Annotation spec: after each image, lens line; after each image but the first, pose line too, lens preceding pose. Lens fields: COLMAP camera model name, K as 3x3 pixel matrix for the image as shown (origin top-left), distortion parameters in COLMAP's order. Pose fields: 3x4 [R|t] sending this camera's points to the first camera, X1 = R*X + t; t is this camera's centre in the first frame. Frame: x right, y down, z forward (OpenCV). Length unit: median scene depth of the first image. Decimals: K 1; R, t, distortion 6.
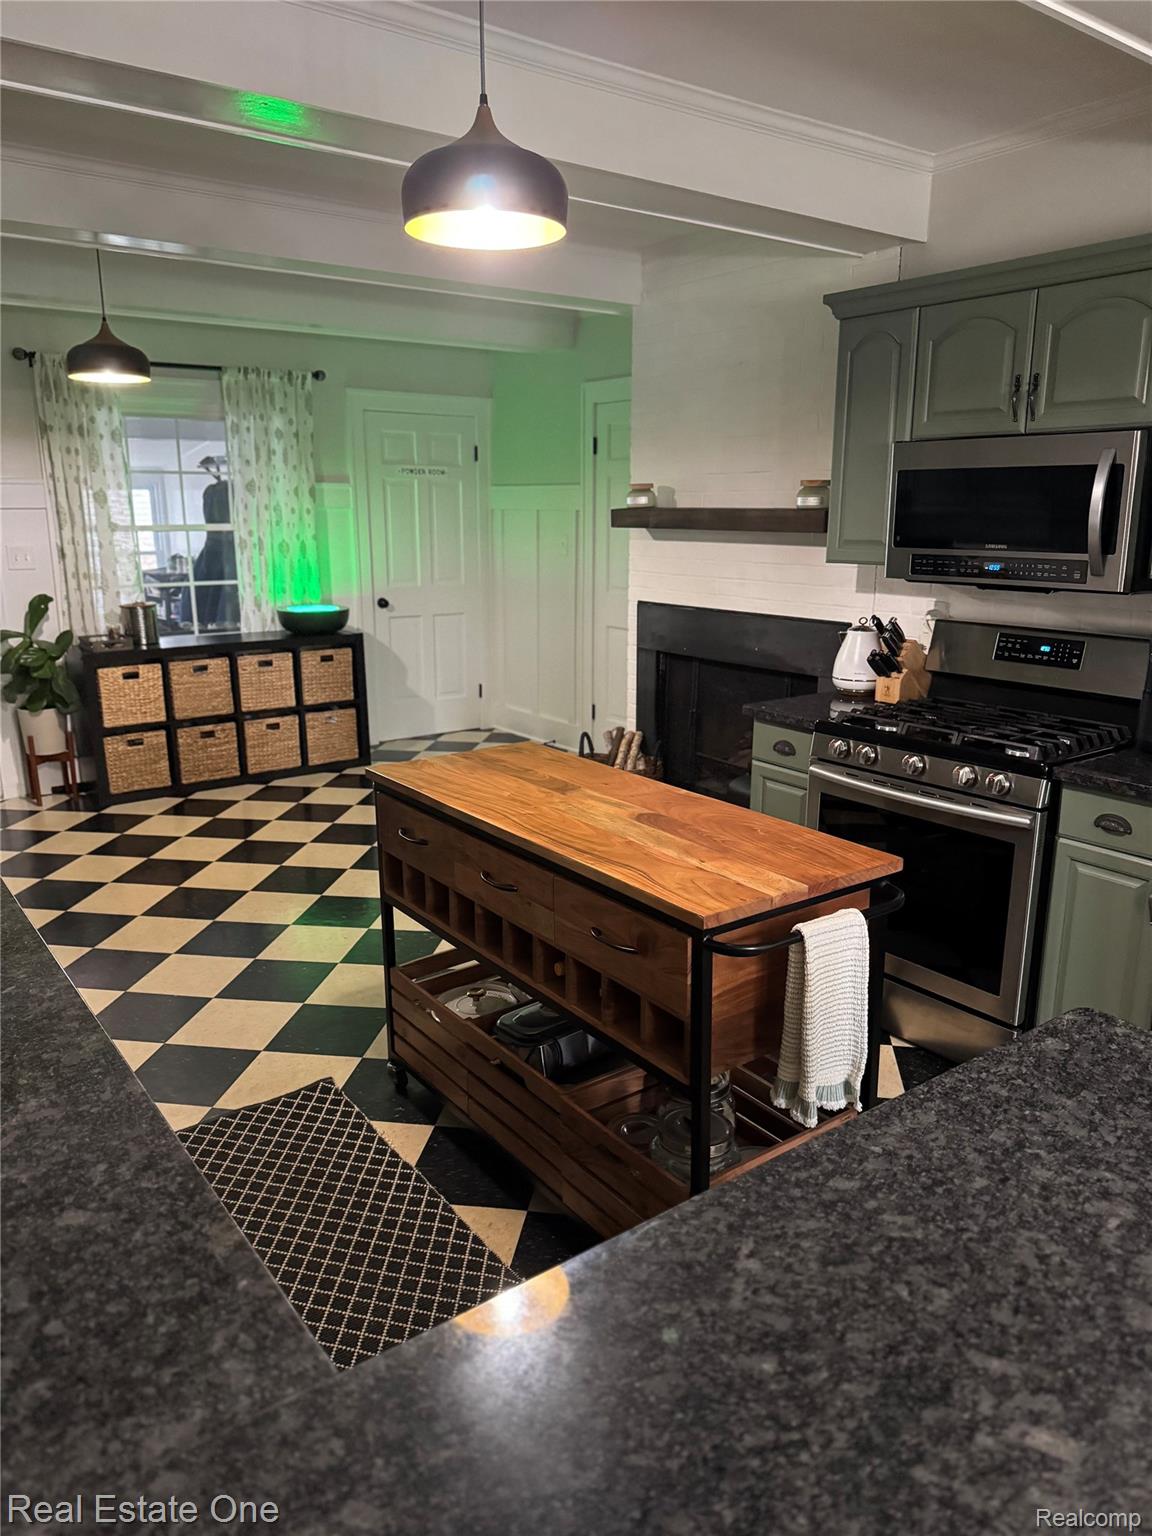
lens RADIAL K [[1077.0, 0, 585.8], [0, 1077.0, 765.0], [0, 0, 1]] dist [0.135576, -0.289947]
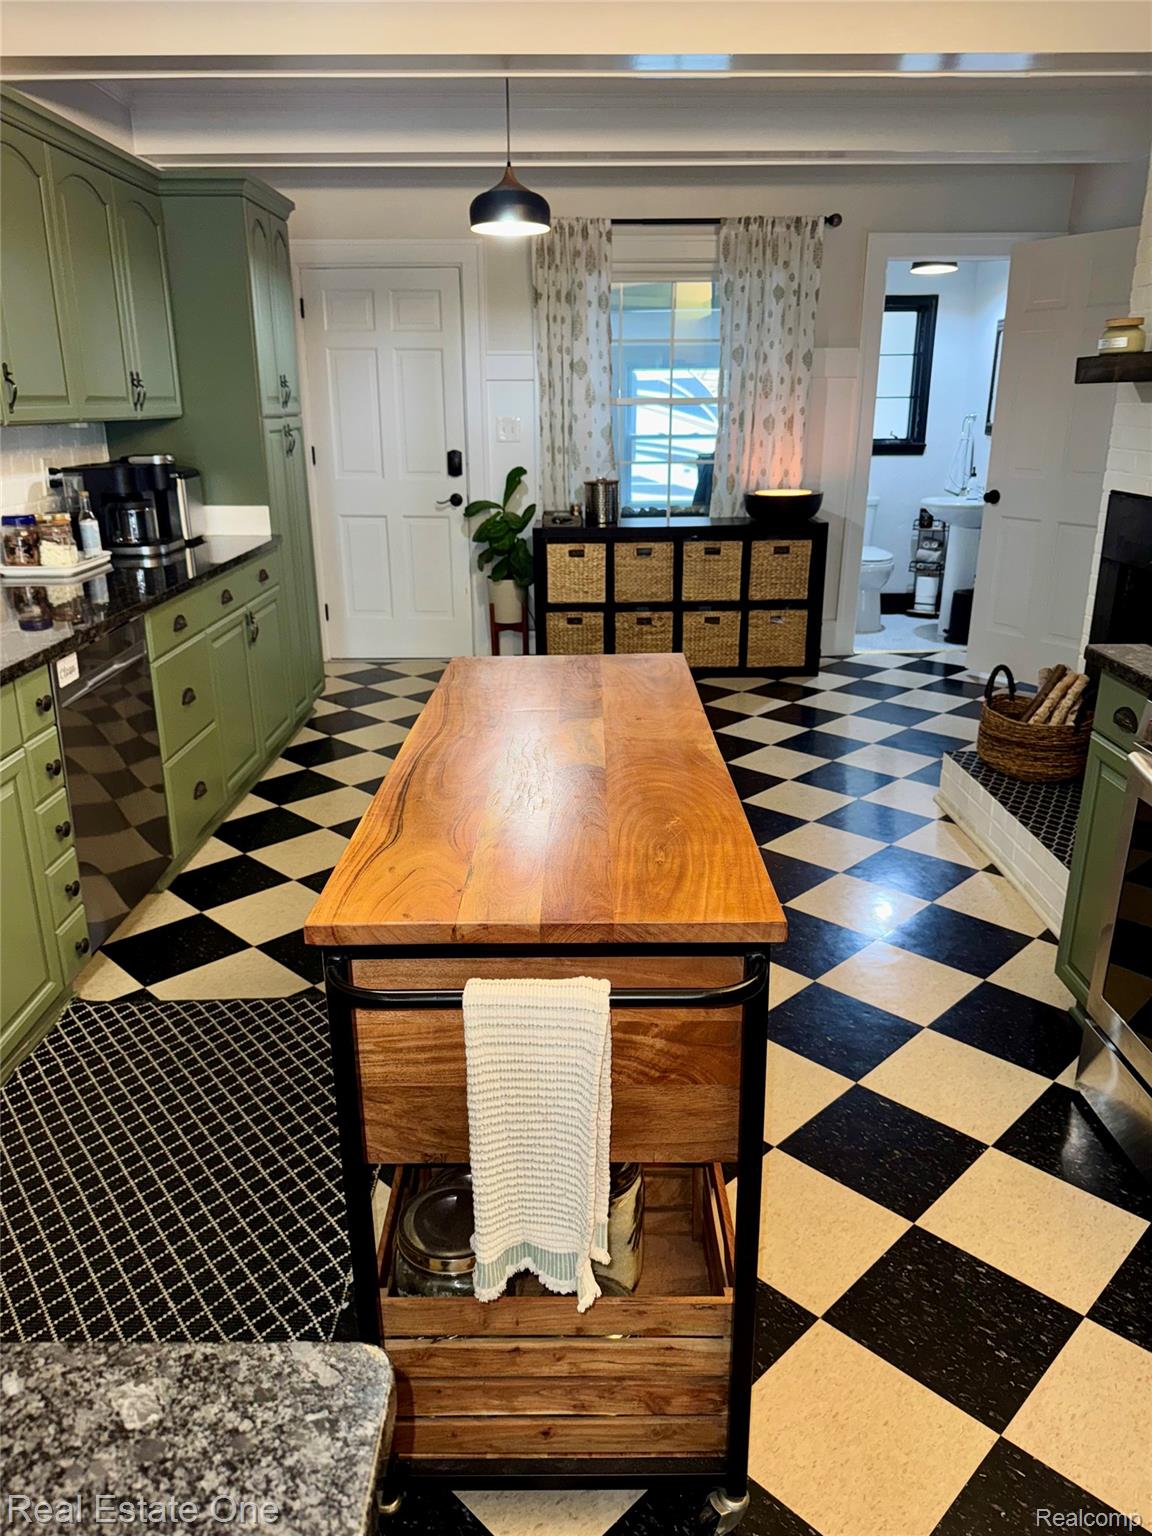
lens RADIAL K [[1077.0, 0, 585.8], [0, 1077.0, 765.0], [0, 0, 1]] dist [0.135576, -0.289947]
pose [[0.807062, 0.182115, -0.561680, 0.178937], [-0.133328, 0.982887, 0.127108, -0.017751], [0.575217, -0.027697, 0.817532, 0.184423]]
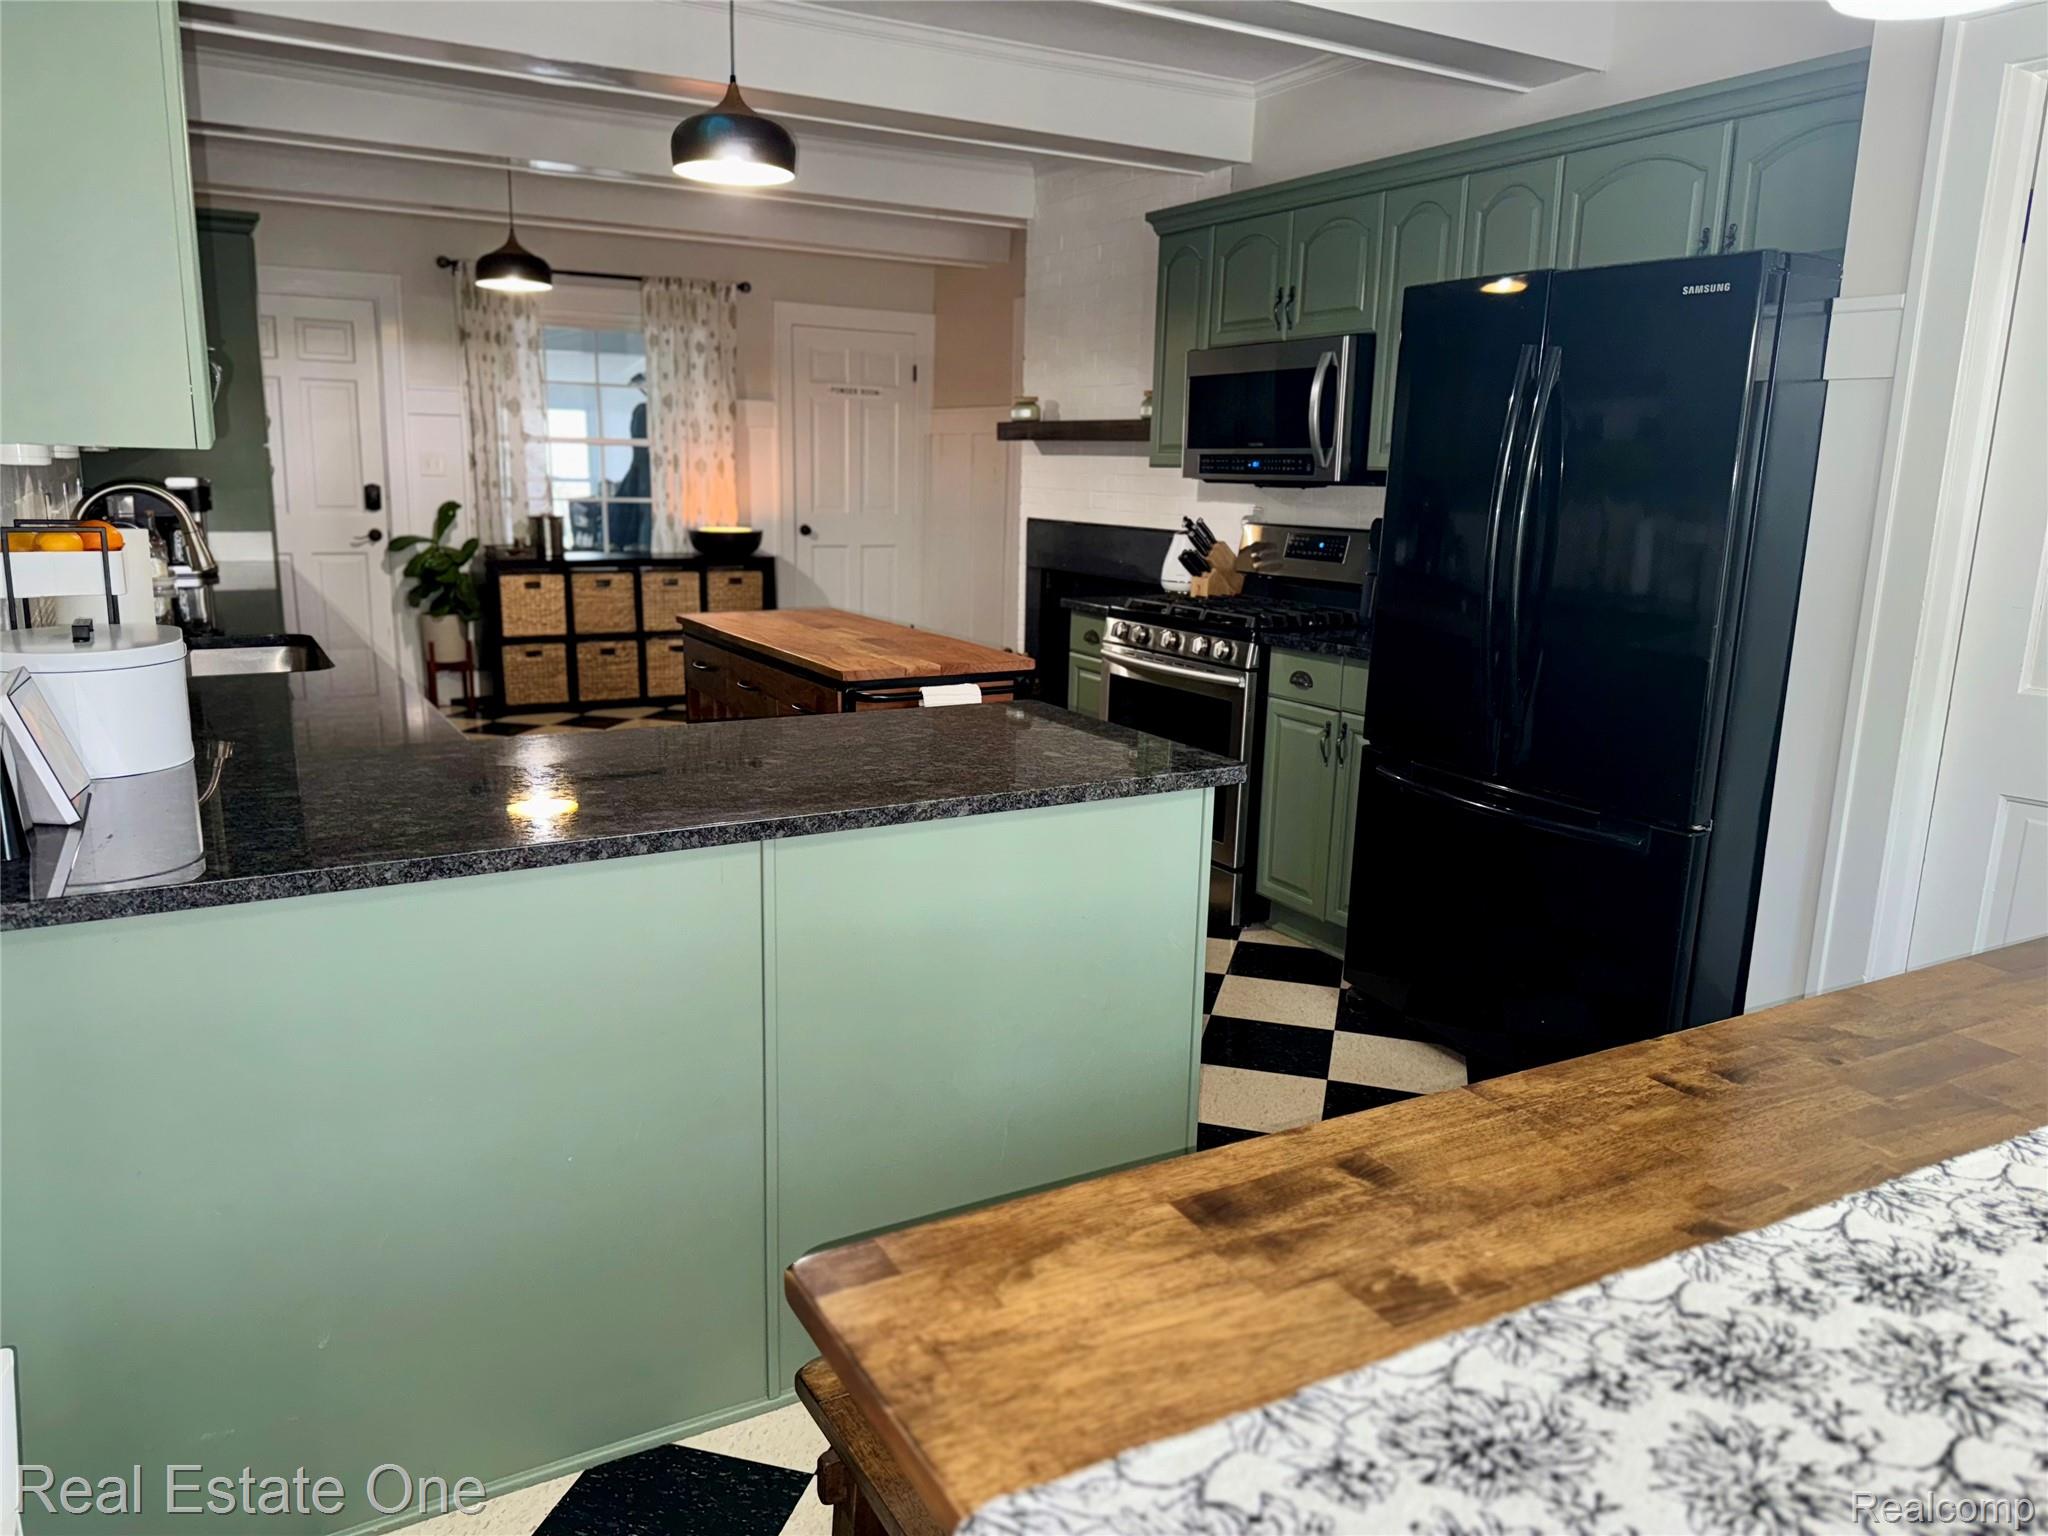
lens RADIAL K [[1435.9, 0, 1024.0], [0, 1435.9, 768.0], [0, 0, 1]] dist [0.135576, -0.289947]
pose [[0.993198, 0.045008, -0.107386, 0.170517], [-0.048147, 0.998480, -0.026820, 0.095150], [0.106015, 0.031808, 0.993856, -0.250783]]
